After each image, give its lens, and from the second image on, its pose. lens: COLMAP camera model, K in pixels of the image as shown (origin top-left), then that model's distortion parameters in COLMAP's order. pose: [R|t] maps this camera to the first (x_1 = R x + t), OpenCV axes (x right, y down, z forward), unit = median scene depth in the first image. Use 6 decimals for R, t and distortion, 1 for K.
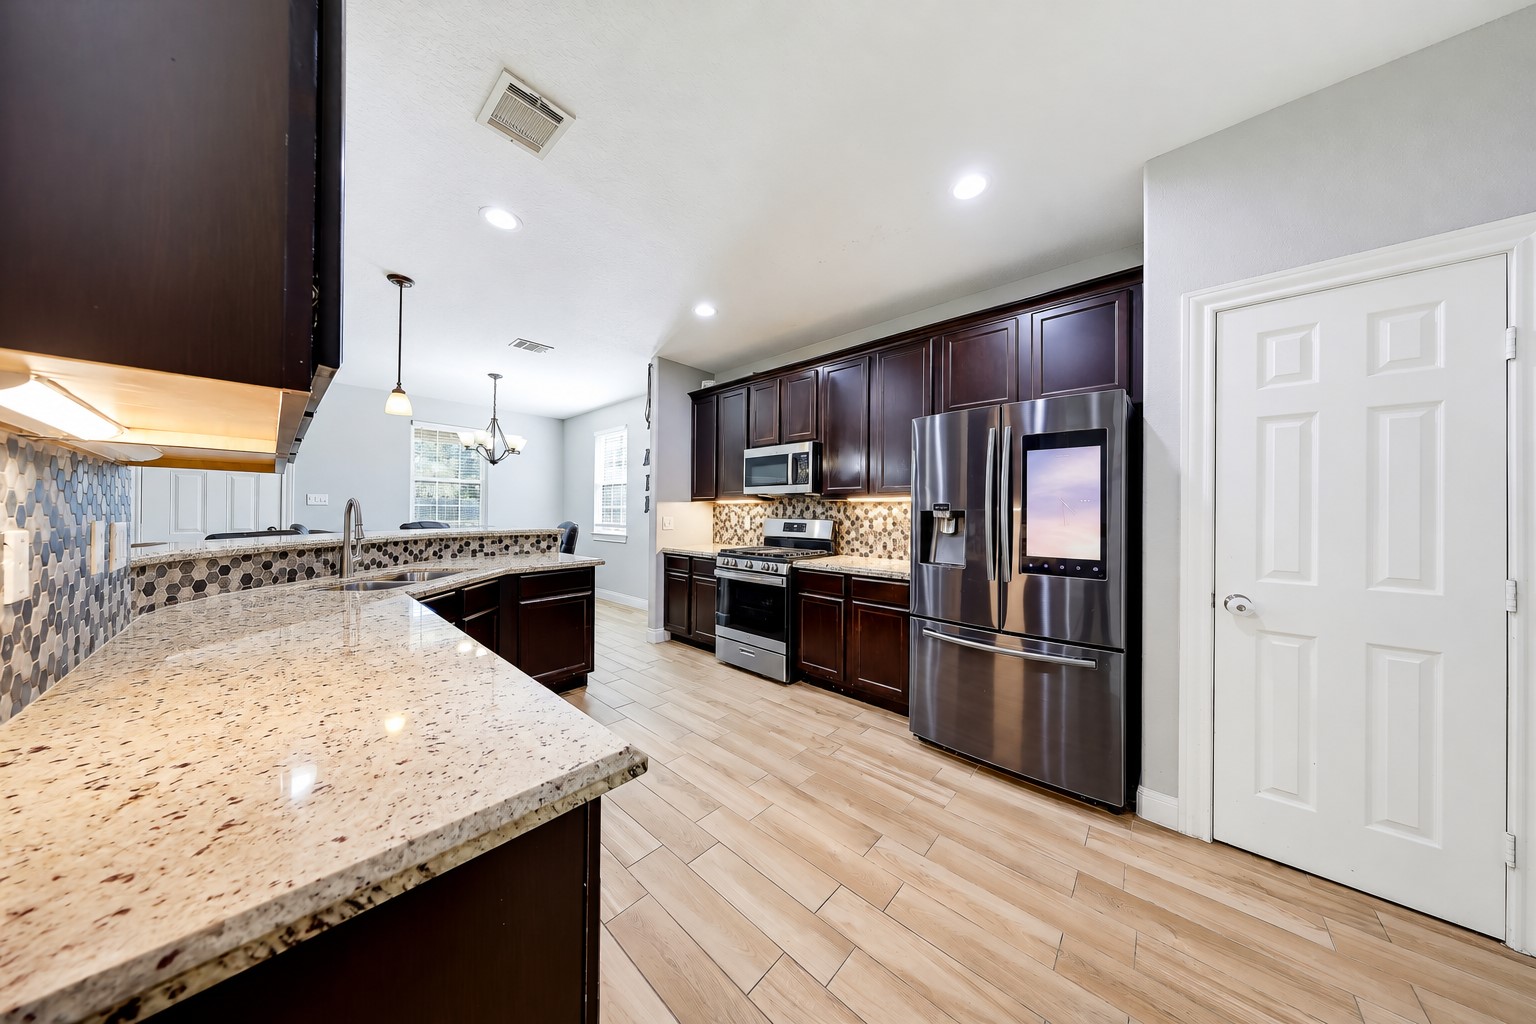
lens RADIAL K [[447.4, 0, 760.8], [0, 447.4, 512.7], [0, 0, 1]] dist [-0.000191, 0.000000]
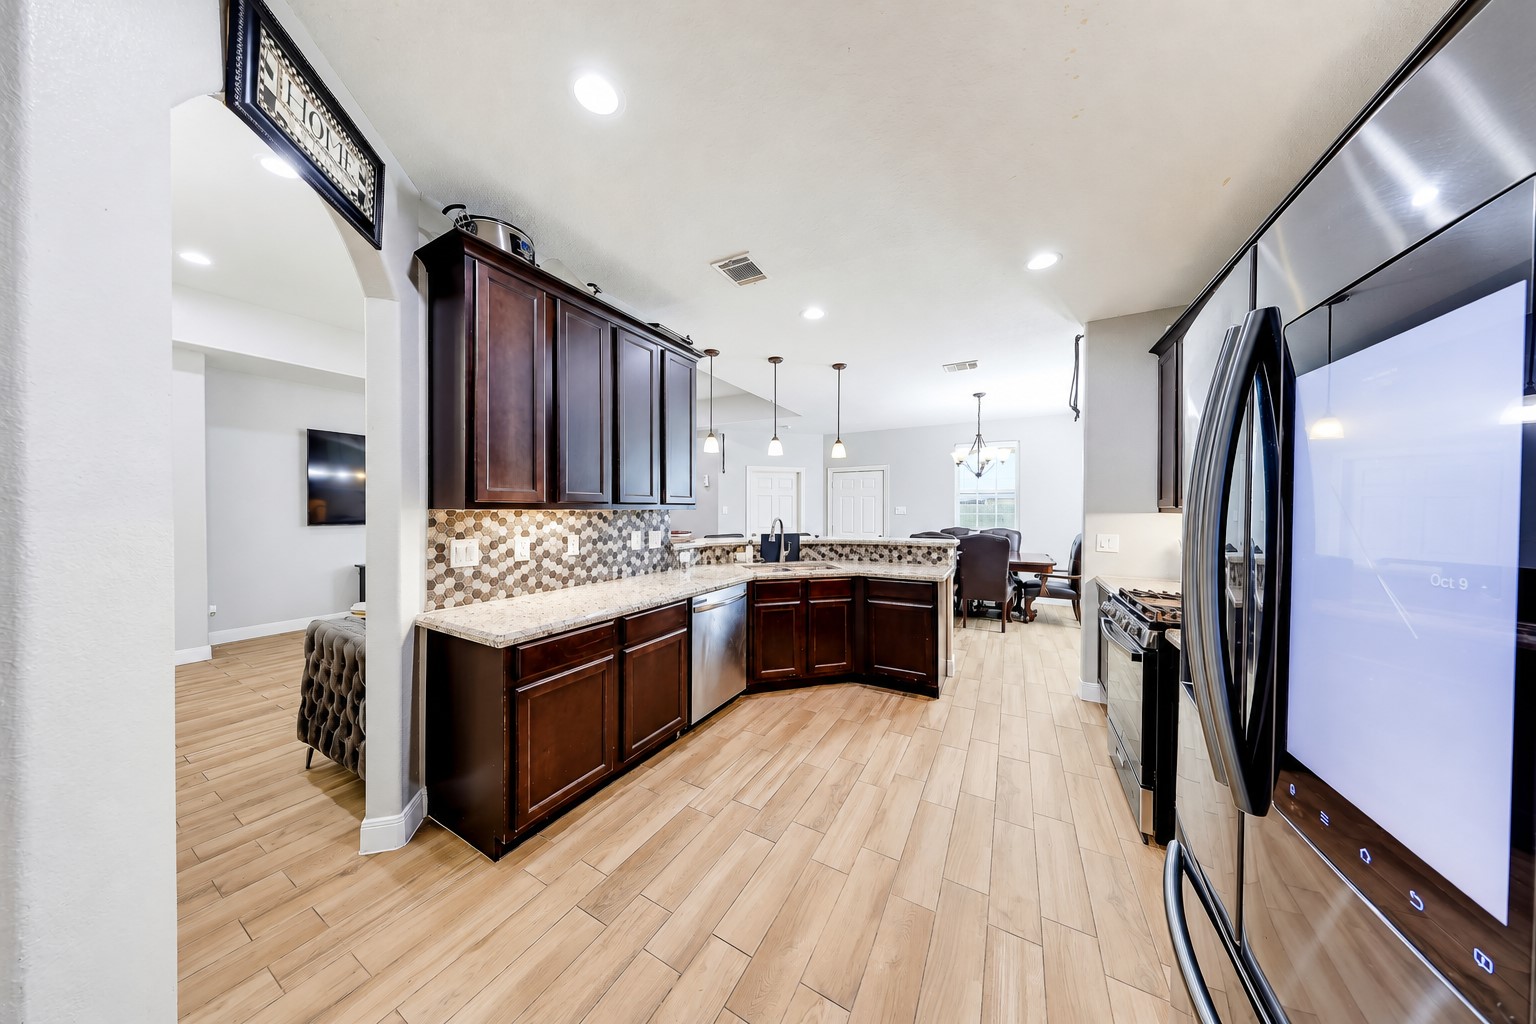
lens RADIAL K [[447.4, 0, 760.8], [0, 447.4, 512.7], [0, 0, 1]] dist [-0.000191, 0.000000]
pose [[0.229364, -0.003226, -0.973335, 0.588568], [-0.003351, 0.999986, -0.004104, -0.033326], [0.973335, 0.004203, 0.229350, 0.444742]]
